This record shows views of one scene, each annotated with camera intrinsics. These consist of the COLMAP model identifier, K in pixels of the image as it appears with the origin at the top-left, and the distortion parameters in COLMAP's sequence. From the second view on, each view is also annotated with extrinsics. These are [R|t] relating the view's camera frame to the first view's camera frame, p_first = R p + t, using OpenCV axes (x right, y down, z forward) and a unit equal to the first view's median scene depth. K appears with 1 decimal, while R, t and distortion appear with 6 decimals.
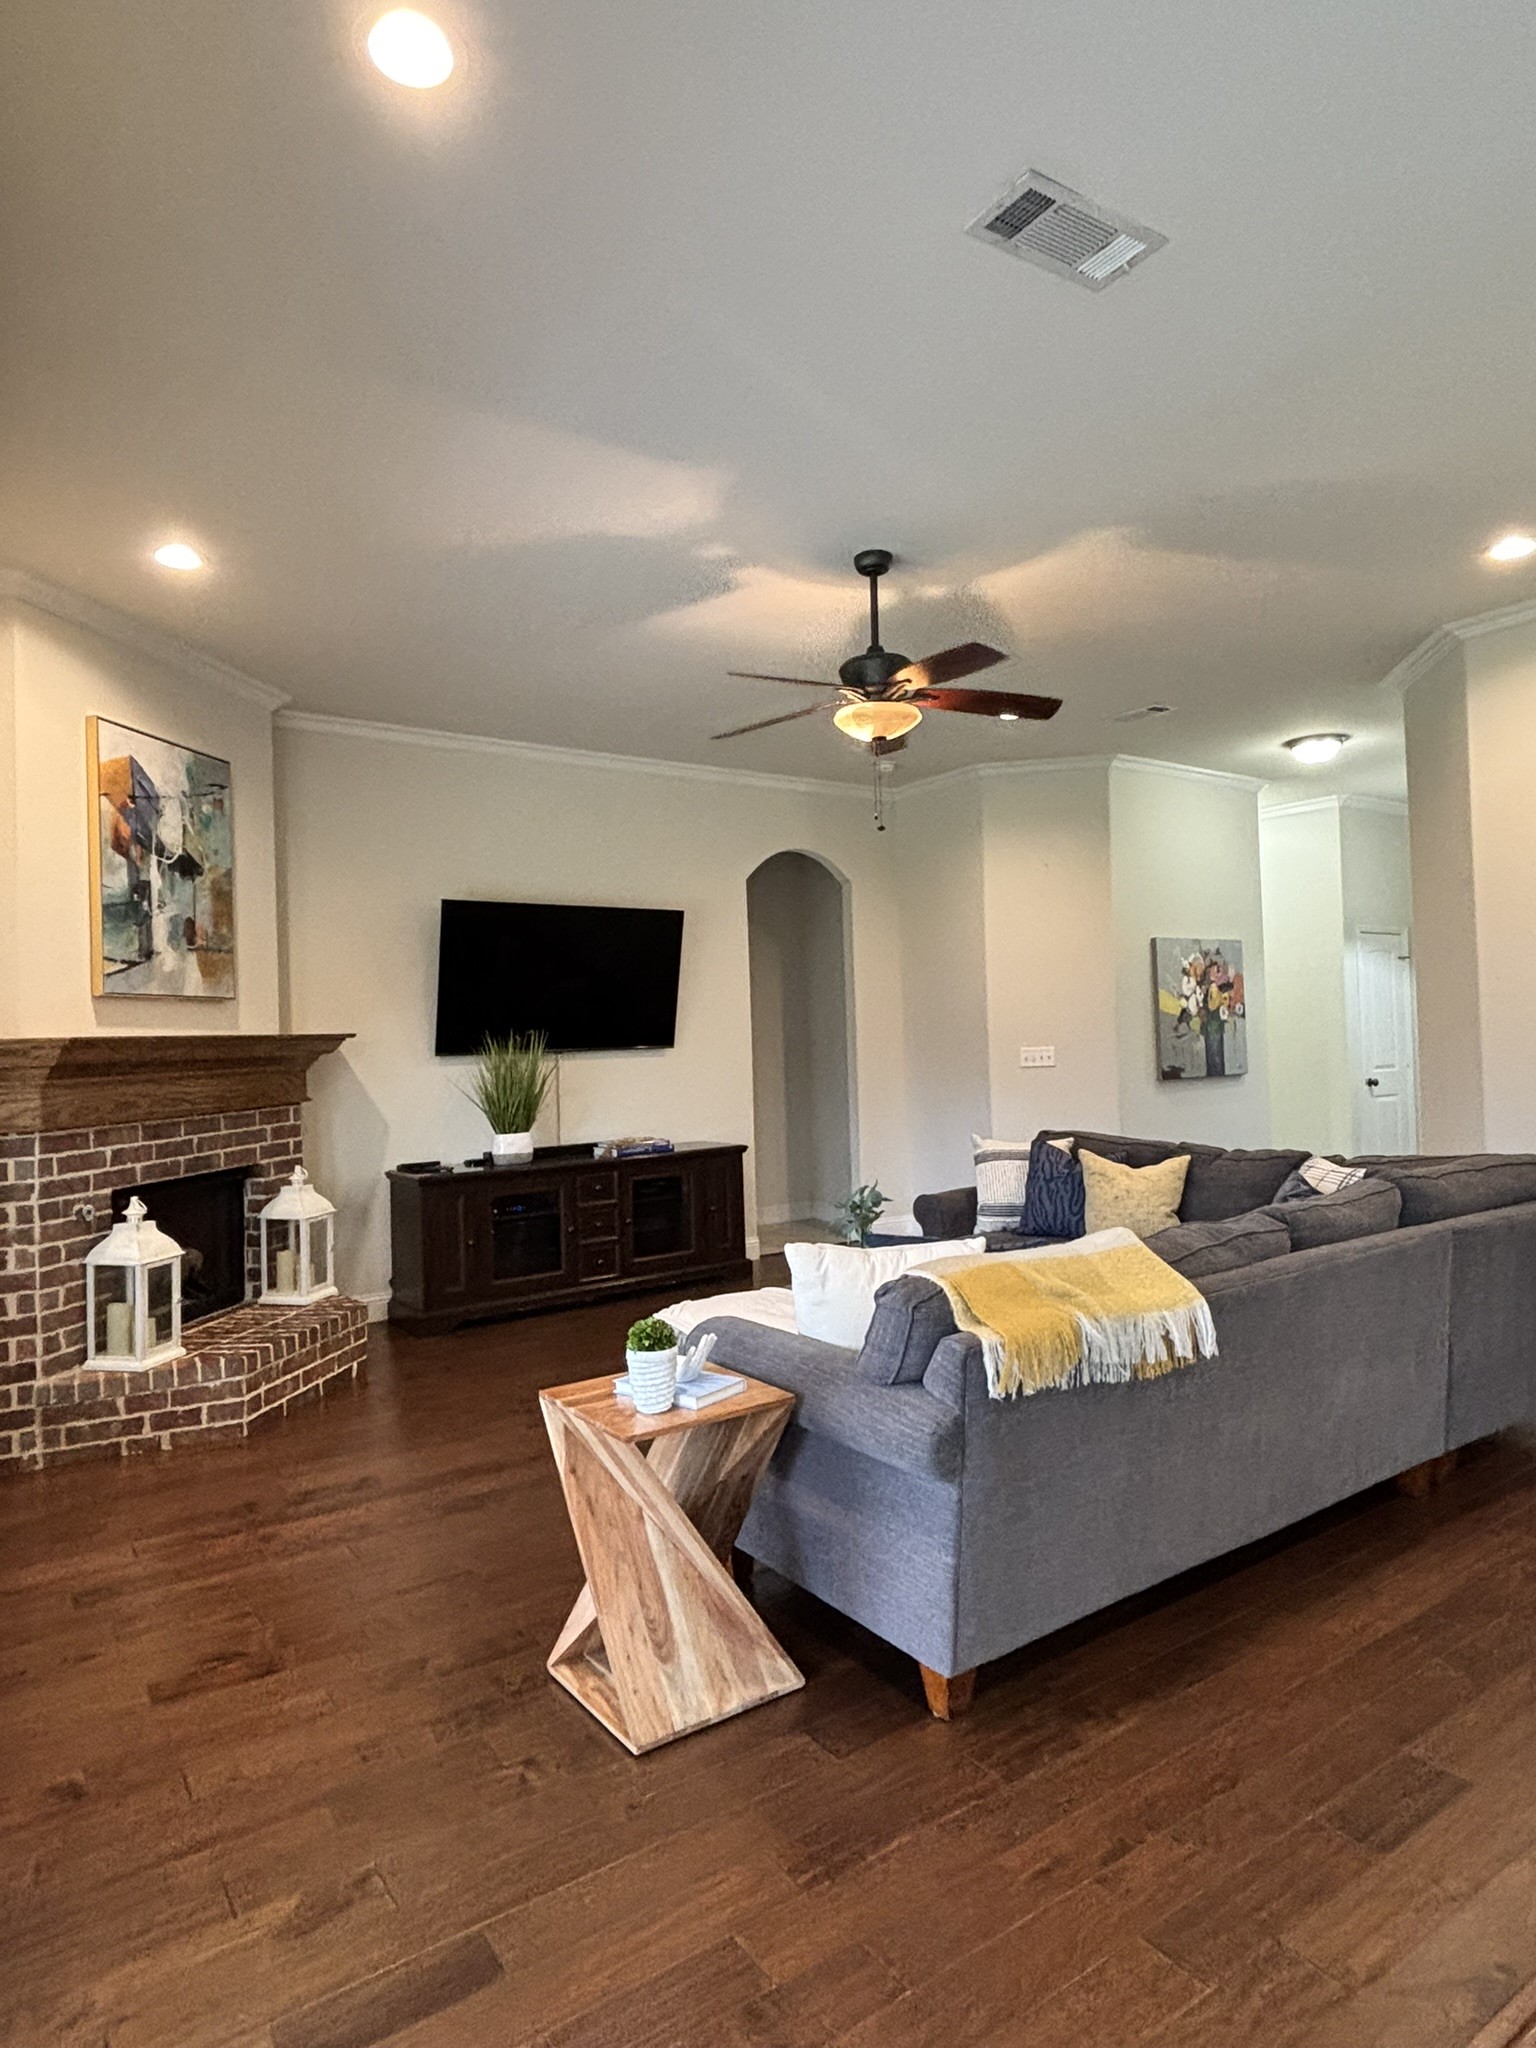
lens RADIAL K [[1191.9, 0, 764.4], [0, 1191.9, 1012.0], [0, 0, 1]] dist [0.023876, 0.000327]
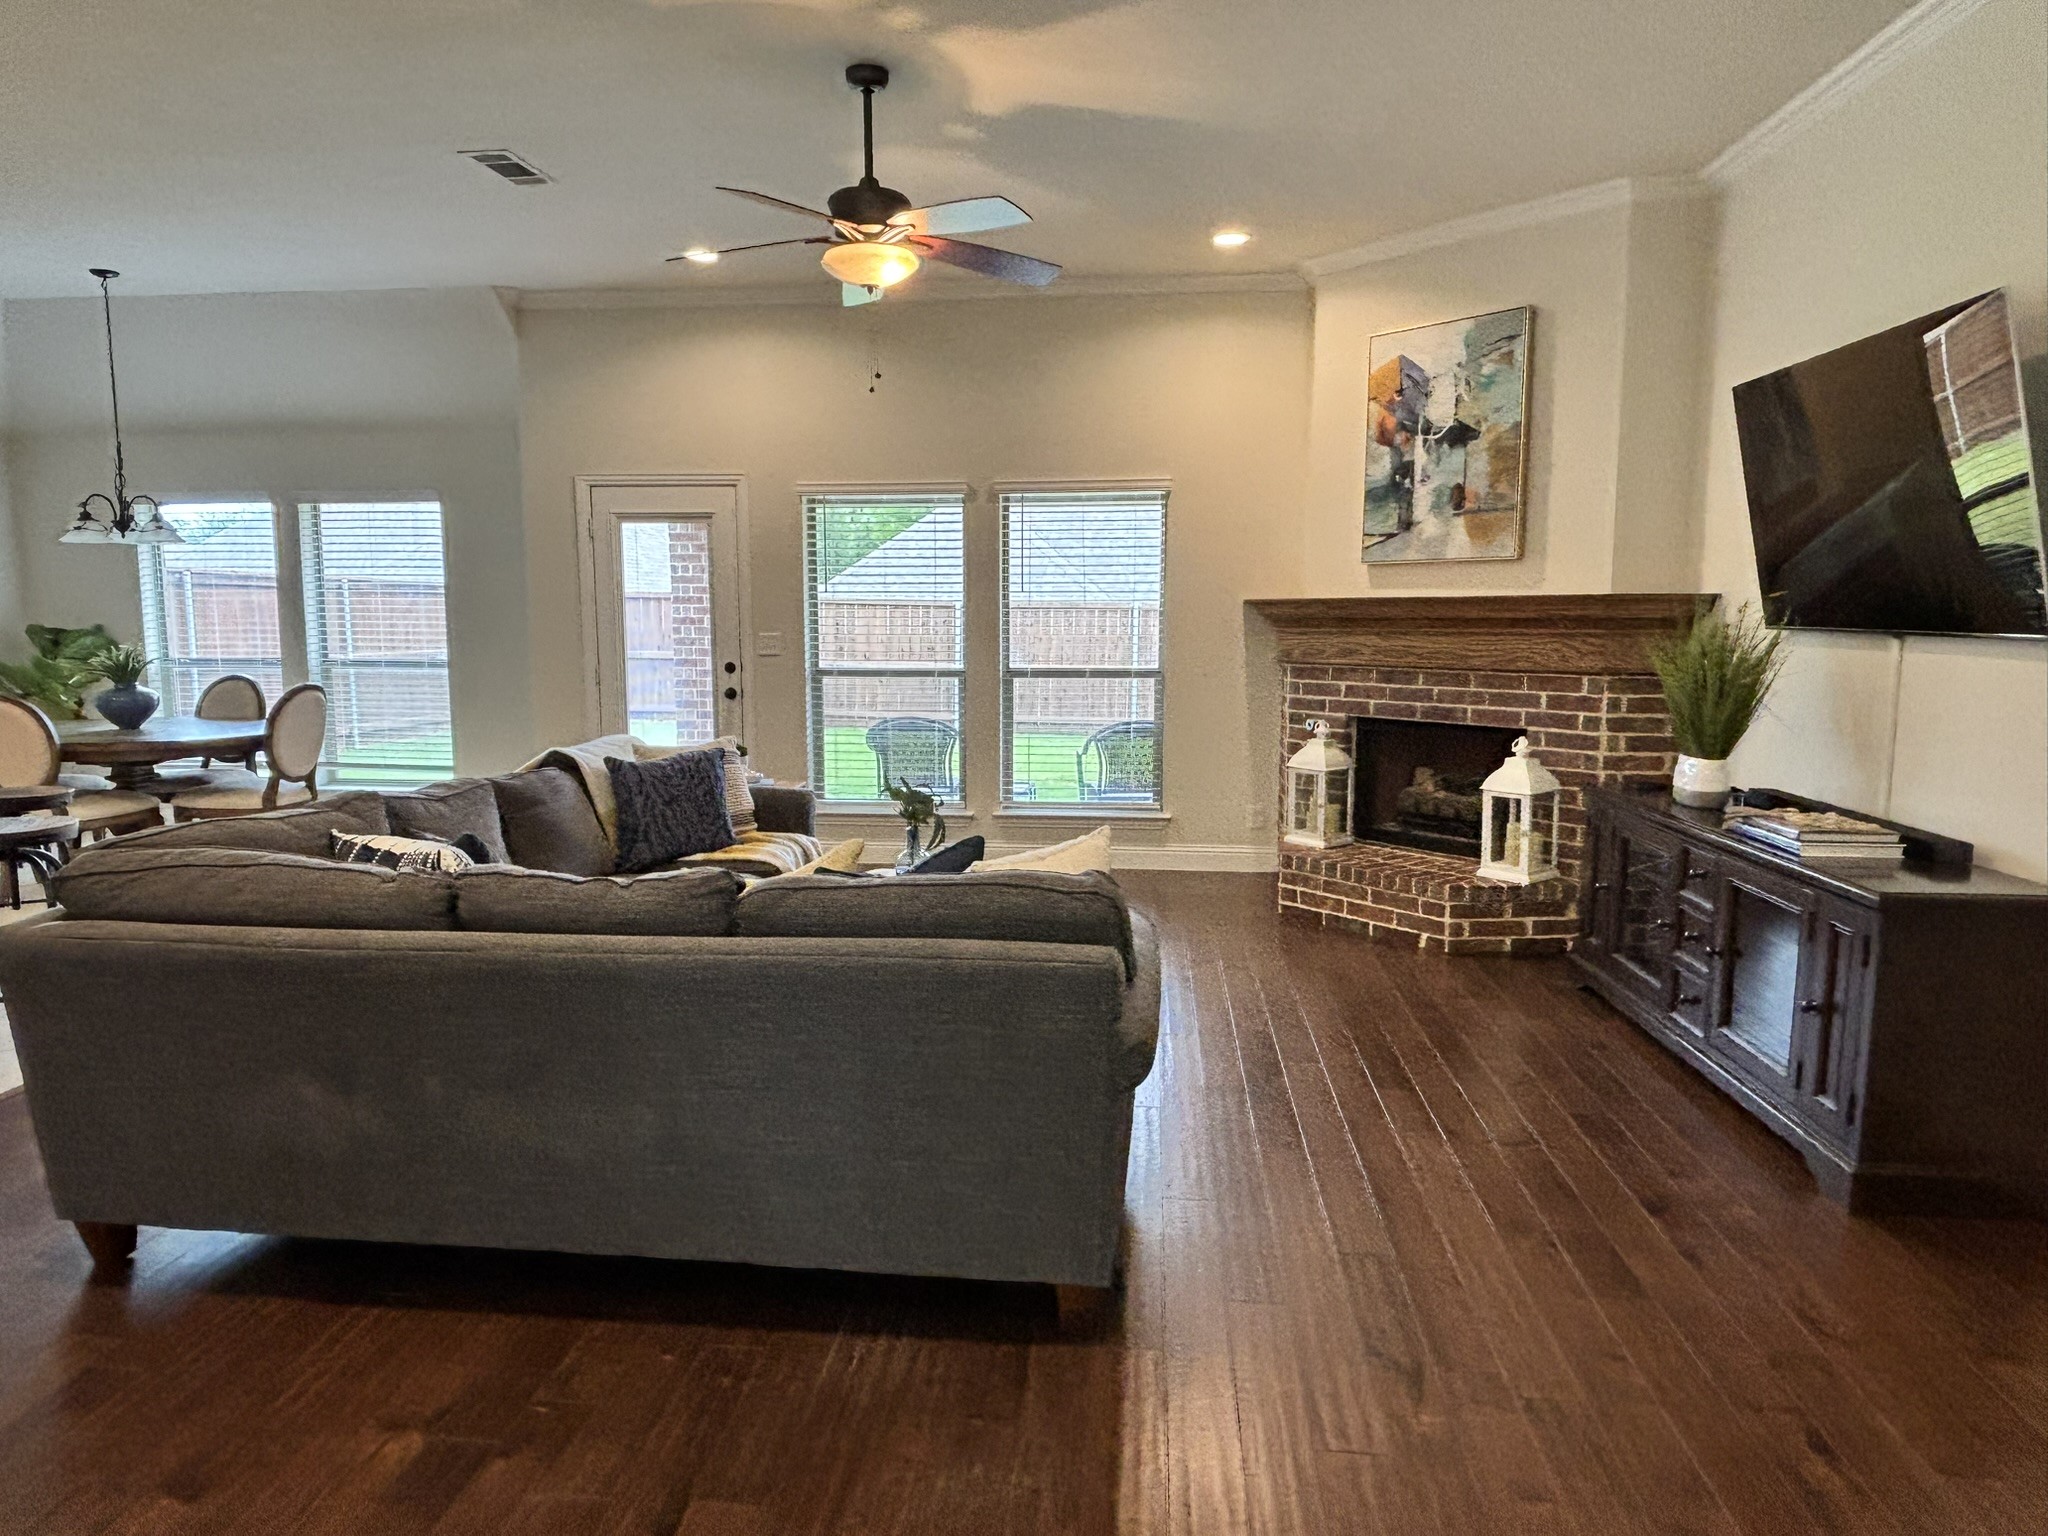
lens RADIAL K [[1313.3, 0, 1020.0], [0, 1313.3, 778.3], [0, 0, 1]] dist [-0.001808, -0.002589]
pose [[-0.637452, 0.133146, -0.758898, 0.728269], [0.040612, 0.989393, 0.139472, 0.001899], [0.769419, 0.058086, -0.636098, 1.535513]]
